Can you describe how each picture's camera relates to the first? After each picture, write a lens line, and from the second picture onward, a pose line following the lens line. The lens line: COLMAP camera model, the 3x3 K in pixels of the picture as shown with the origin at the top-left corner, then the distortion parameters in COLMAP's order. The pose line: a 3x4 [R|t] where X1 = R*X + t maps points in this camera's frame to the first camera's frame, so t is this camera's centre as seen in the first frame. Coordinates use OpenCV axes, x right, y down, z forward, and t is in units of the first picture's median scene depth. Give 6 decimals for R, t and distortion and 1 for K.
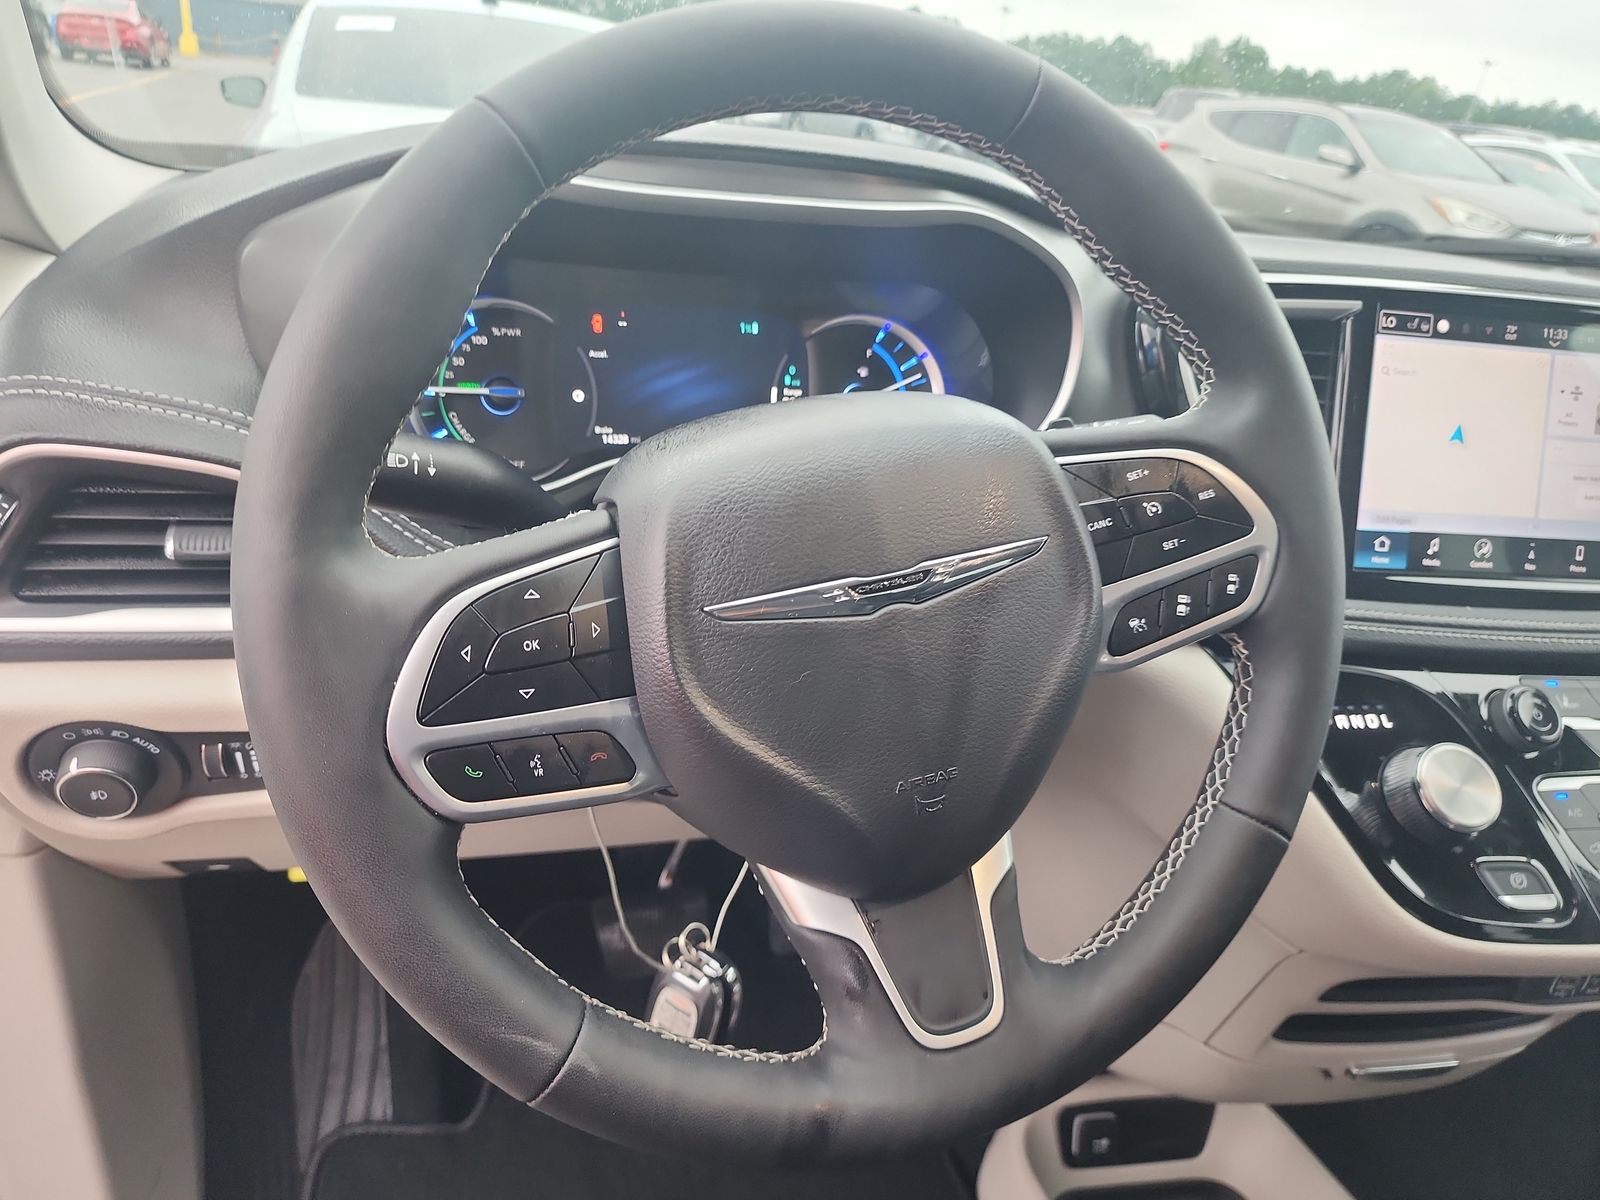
lens RADIAL K [[1066.1, 0, 800.0], [0, 1066.1, 600.0], [0, 0, 1]] dist [0.071020, -0.087414]
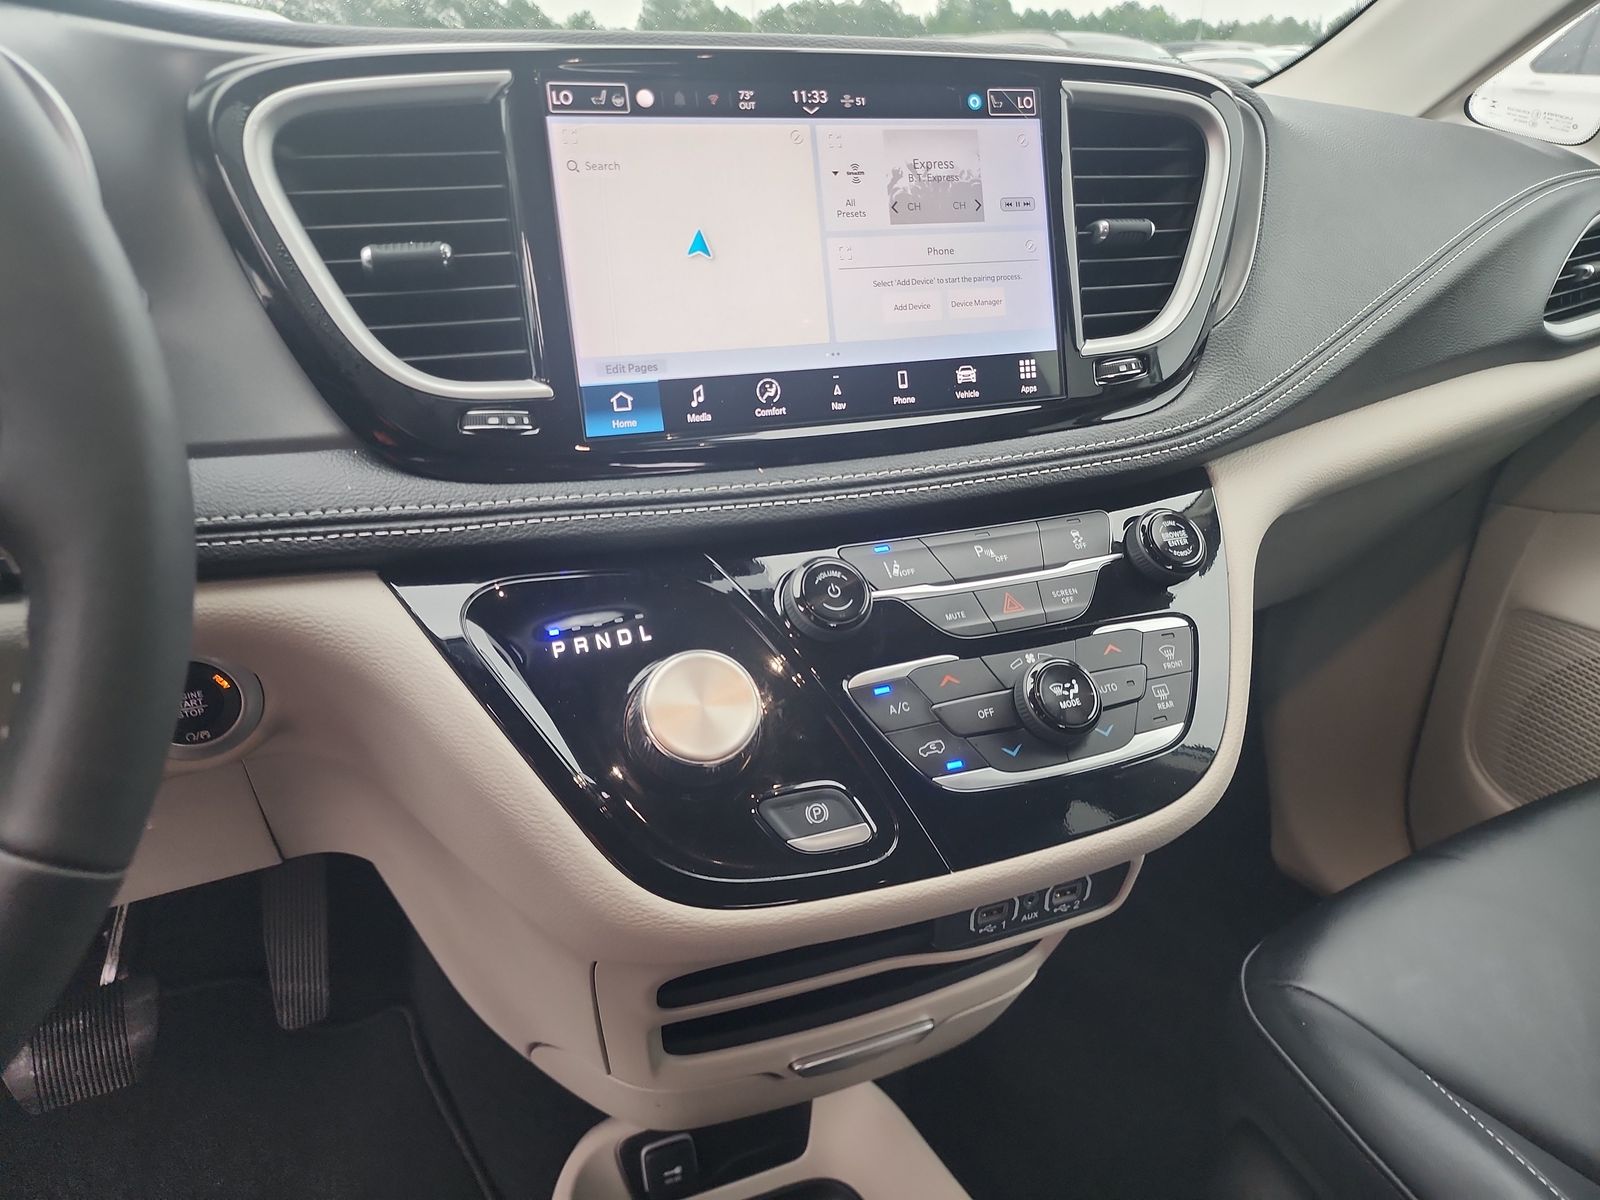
lens RADIAL K [[1066.1, 0, 800.0], [0, 1066.1, 600.0], [0, 0, 1]] dist [0.071020, -0.087414]
pose [[0.975210, -0.170105, 0.141526, 0.541561], [0.167498, 0.985409, 0.030226, 0.083804], [-0.144602, -0.005772, 0.989473, 0.250402]]
